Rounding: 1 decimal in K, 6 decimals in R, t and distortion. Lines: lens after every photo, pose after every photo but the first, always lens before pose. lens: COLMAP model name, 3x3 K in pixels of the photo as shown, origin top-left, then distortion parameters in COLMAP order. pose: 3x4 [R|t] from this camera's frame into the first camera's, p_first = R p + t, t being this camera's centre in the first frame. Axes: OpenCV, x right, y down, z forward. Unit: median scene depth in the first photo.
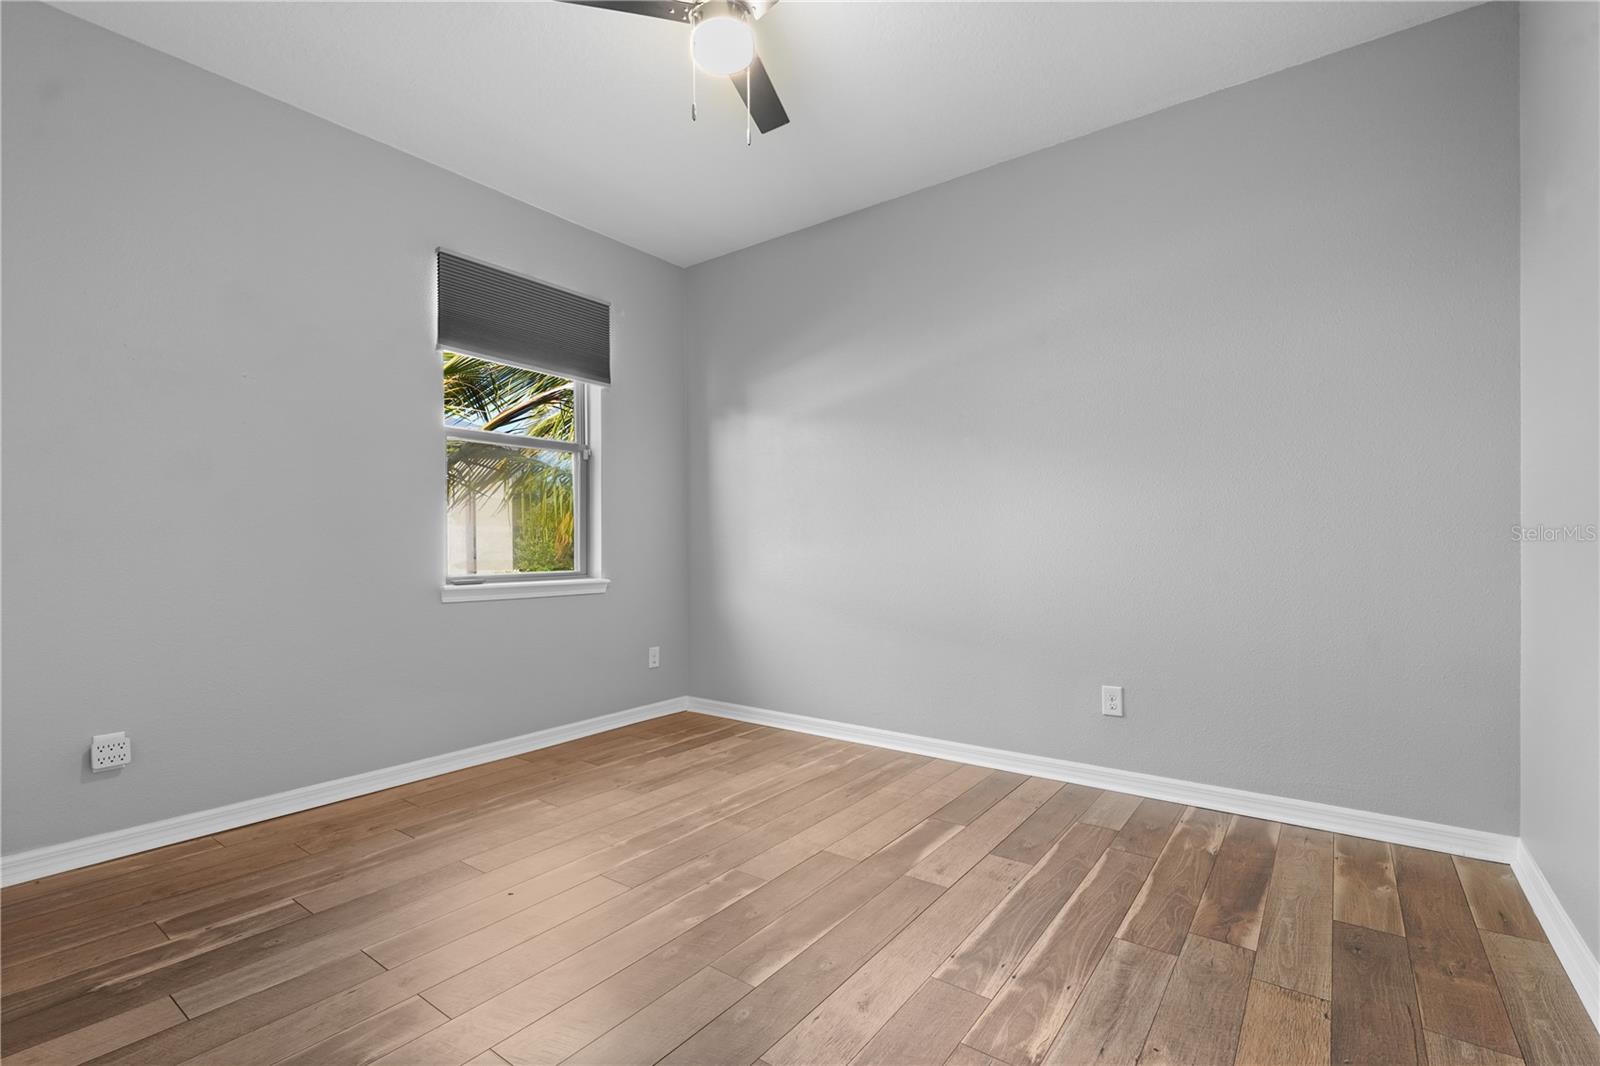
lens RADIAL K [[727.4, 0, 796.8], [0, 727.4, 540.4], [0, 0, 1]] dist [-0.002067, 0.000279]
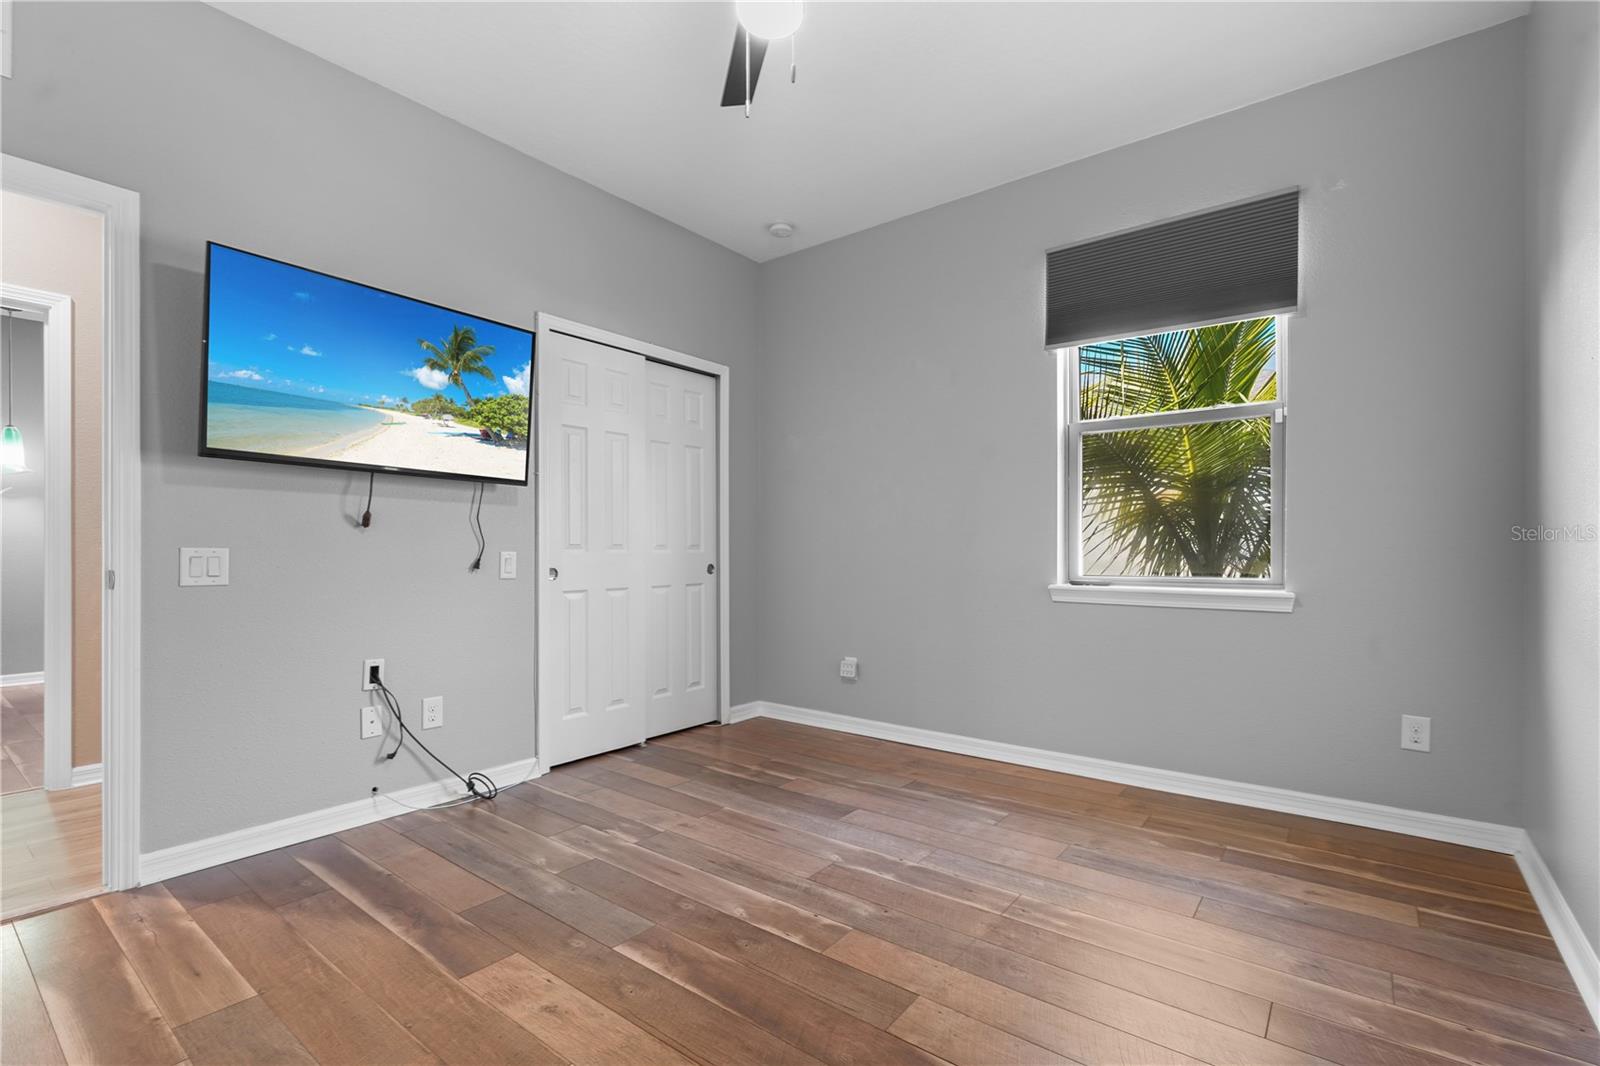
lens RADIAL K [[727.4, 0, 796.8], [0, 727.4, 540.4], [0, 0, 1]] dist [-0.002067, 0.000279]
pose [[-0.022515, -0.005733, -0.999730, 0.551309], [0.007736, 0.999953, -0.005909, 0.005991], [0.999717, -0.007867, -0.022470, 0.699072]]
